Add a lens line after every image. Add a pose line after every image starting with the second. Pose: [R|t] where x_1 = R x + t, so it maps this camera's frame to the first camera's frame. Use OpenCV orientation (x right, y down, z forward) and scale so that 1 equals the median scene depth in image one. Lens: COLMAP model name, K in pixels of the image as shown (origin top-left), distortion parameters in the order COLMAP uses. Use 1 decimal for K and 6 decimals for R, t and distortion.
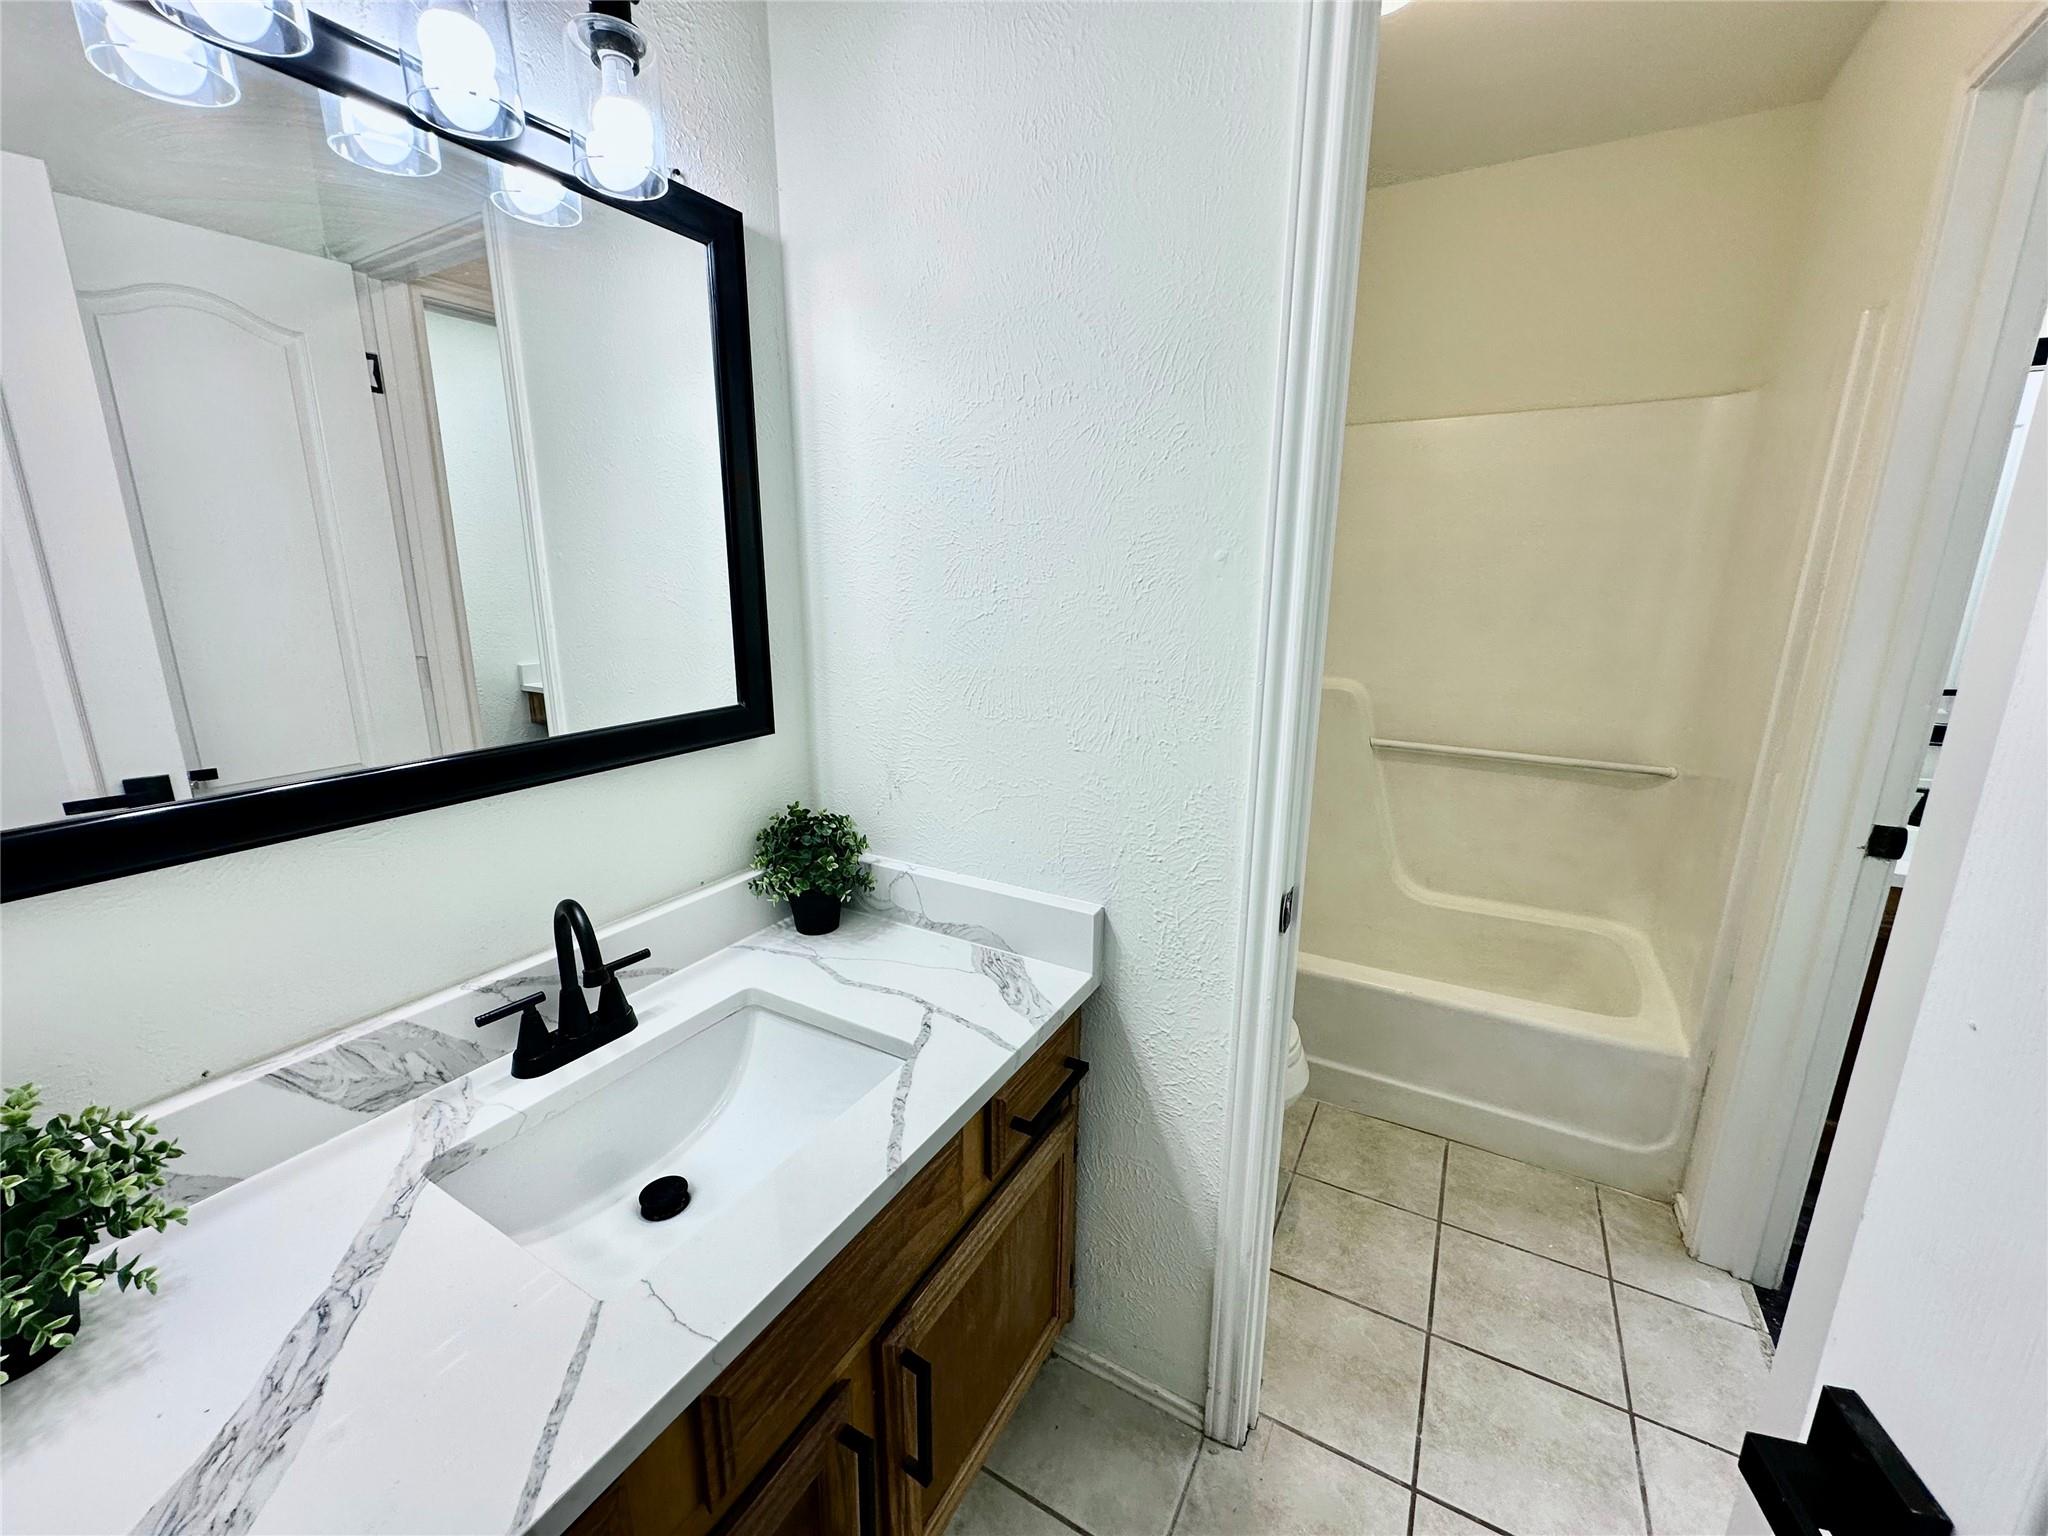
lens RADIAL K [[824.2, 0, 1022.6], [0, 824.2, 767.9], [0, 0, 1]] dist [-0.000244, -0.000018]
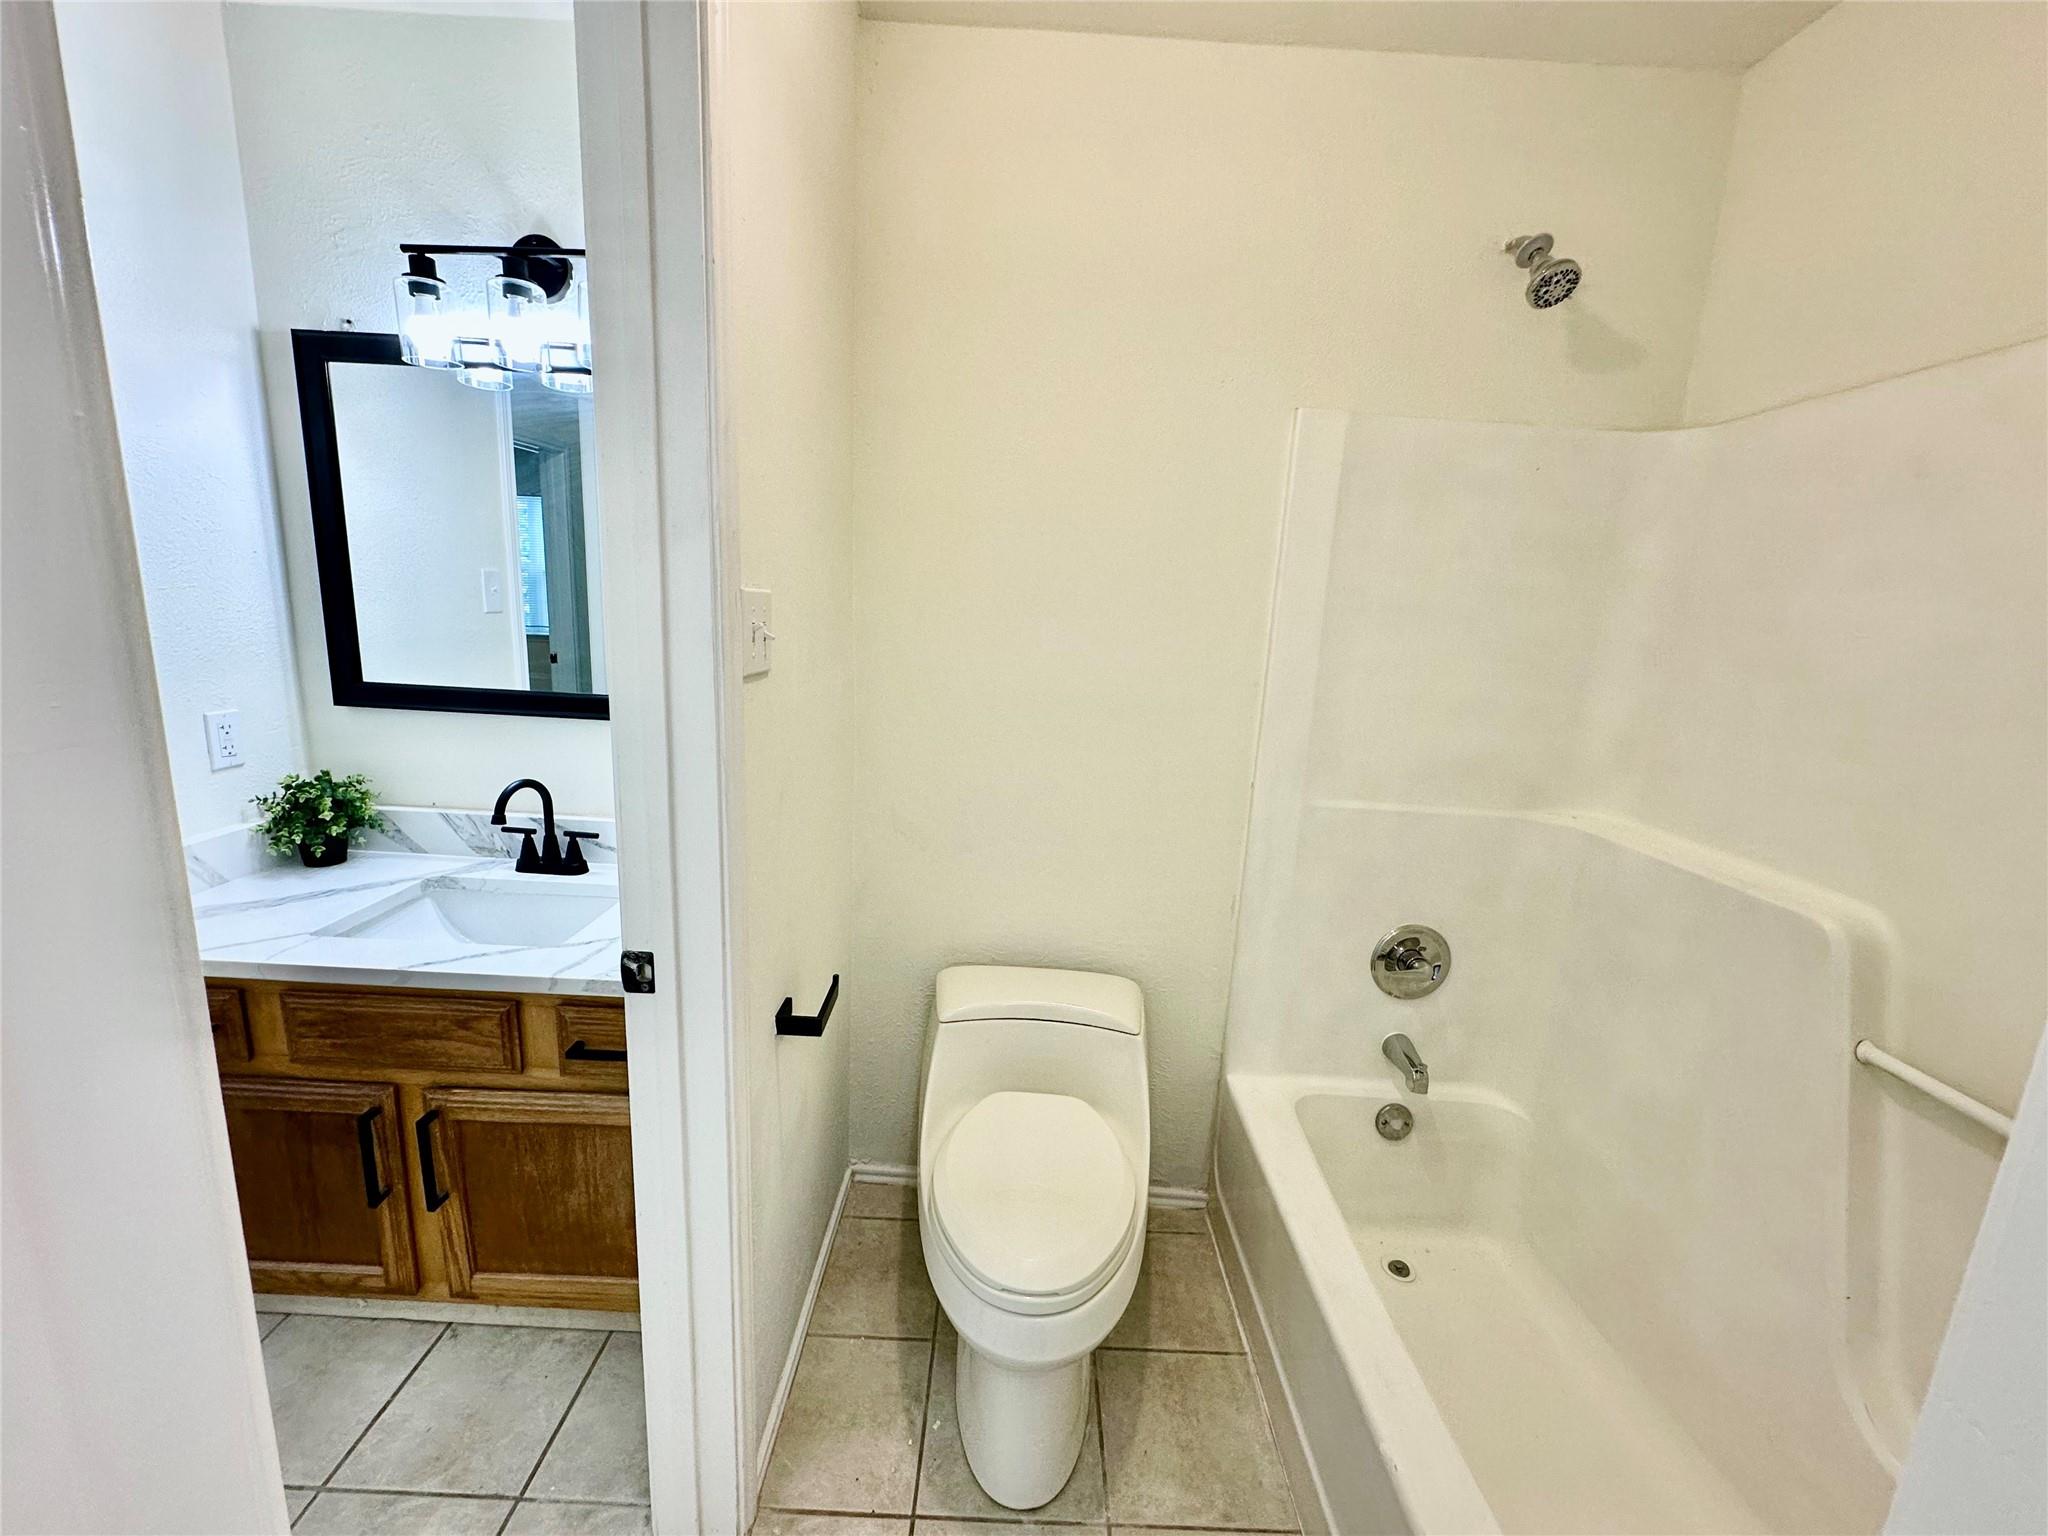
lens RADIAL K [[824.2, 0, 1018.5], [0, 824.2, 765.4], [0, 0, 1]] dist [-0.000244, -0.000018]
pose [[0.486307, 0.187977, -0.853329, 1.427232], [-0.245147, 0.966715, 0.073247, -0.247504], [0.838694, 0.173570, 0.516202, 0.939176]]
